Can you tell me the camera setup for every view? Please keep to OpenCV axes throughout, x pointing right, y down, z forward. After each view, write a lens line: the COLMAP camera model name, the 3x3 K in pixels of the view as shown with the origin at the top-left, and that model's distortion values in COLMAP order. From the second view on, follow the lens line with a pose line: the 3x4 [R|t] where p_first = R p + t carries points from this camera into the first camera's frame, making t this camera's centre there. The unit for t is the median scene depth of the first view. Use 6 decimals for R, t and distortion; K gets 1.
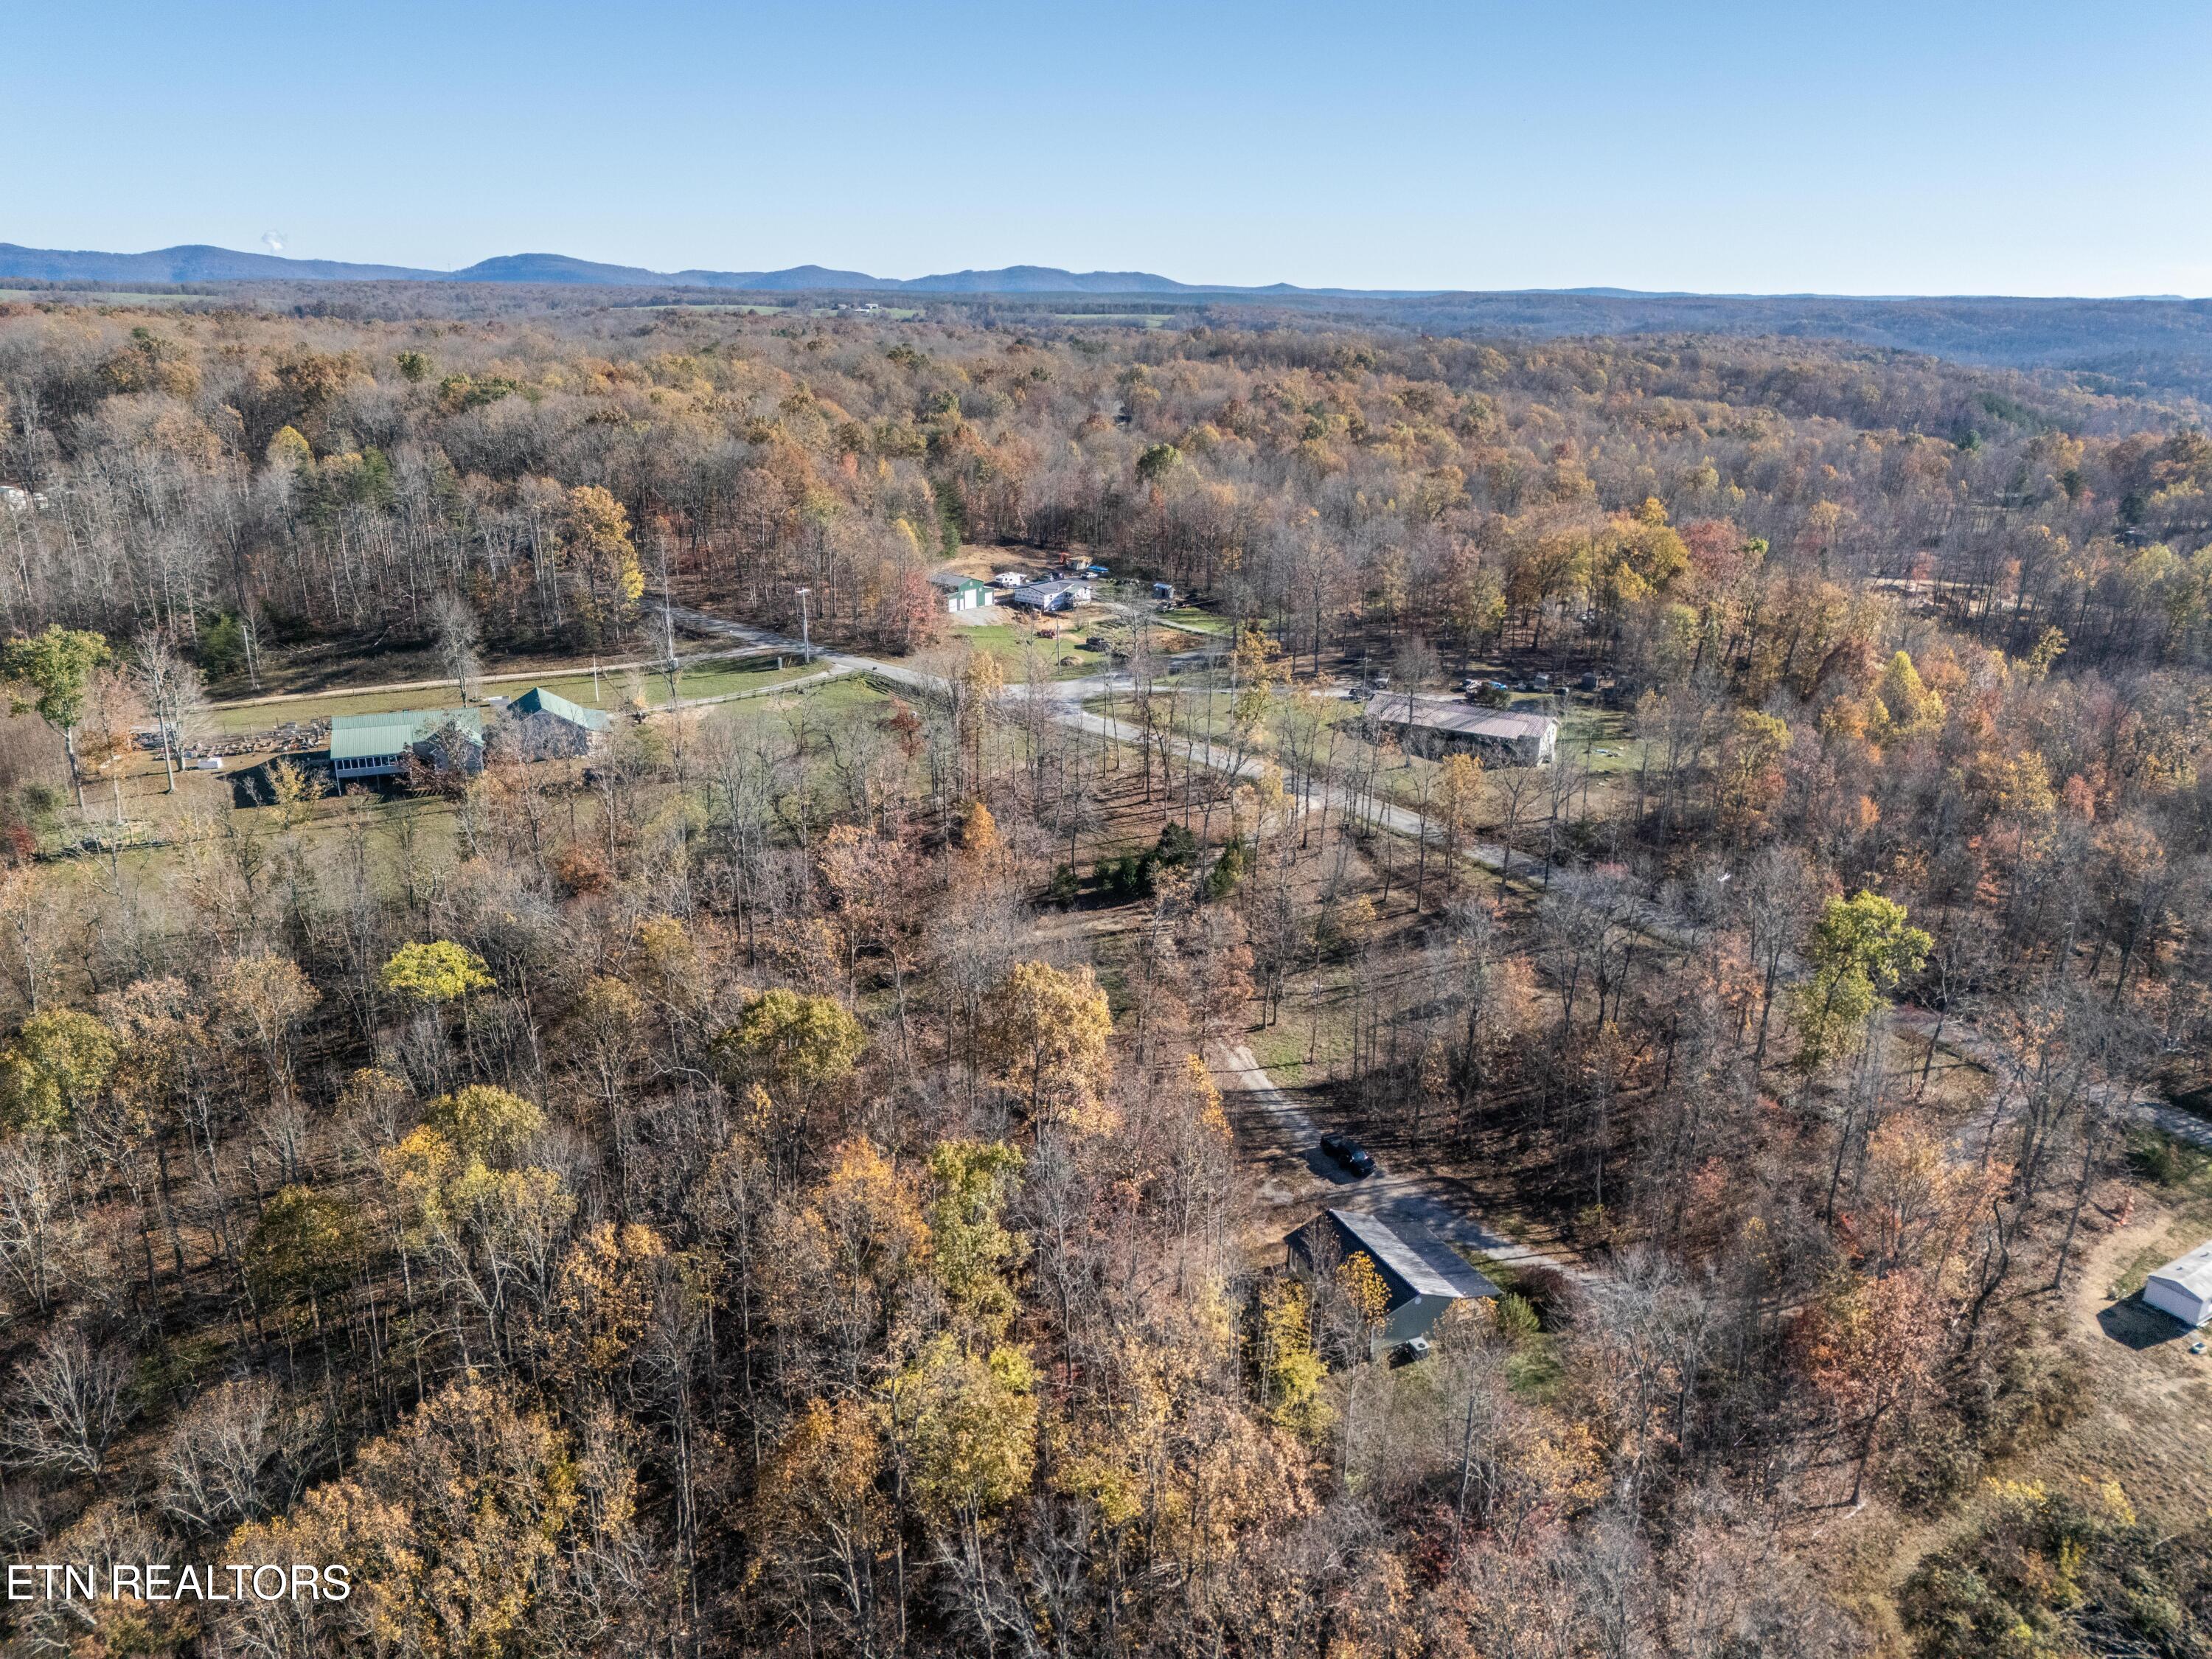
lens RADIAL K [[1605.1, 0, 1093.4], [0, 1605.1, 827.6], [0, 0, 1]] dist [0.086856, -0.088761]
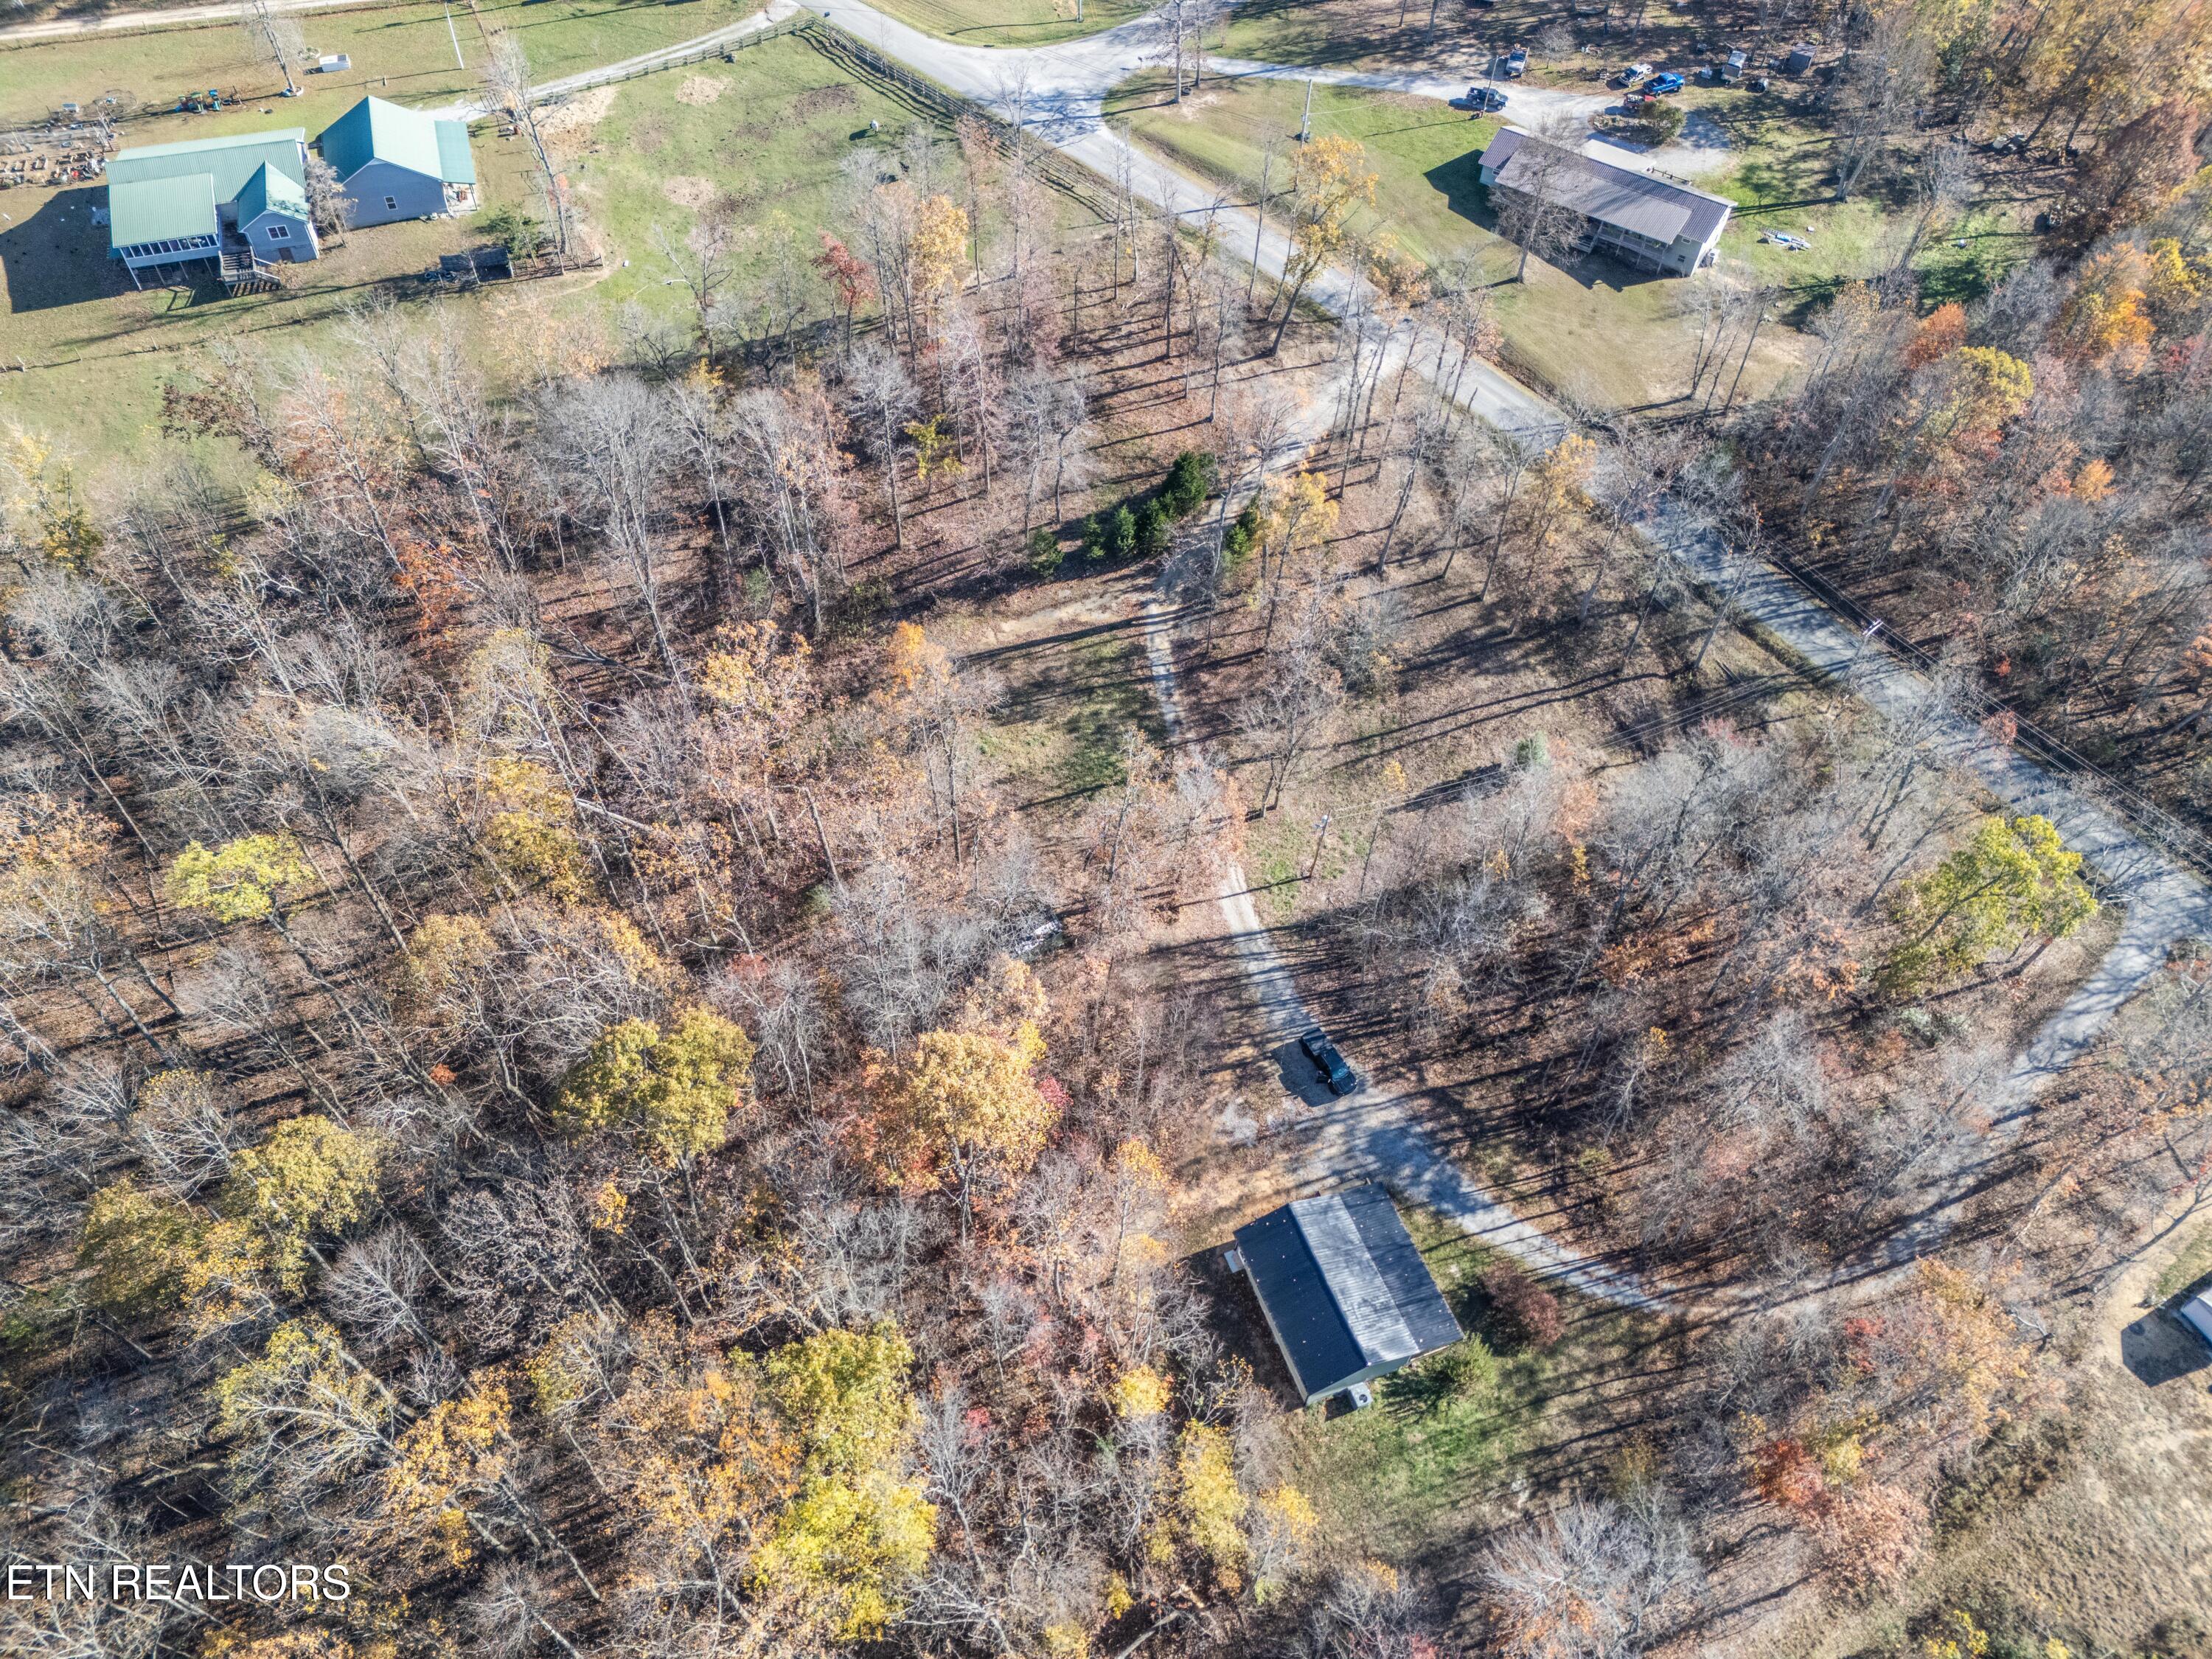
lens RADIAL K [[1605.1, 0, 1093.4], [0, 1605.1, 827.6], [0, 0, 1]] dist [0.086856, -0.088761]
pose [[0.998198, 0.055393, -0.023088, 0.039519], [-0.033600, 0.834630, 0.549785, -0.344586], [0.049725, -0.548019, 0.834987, 0.301934]]
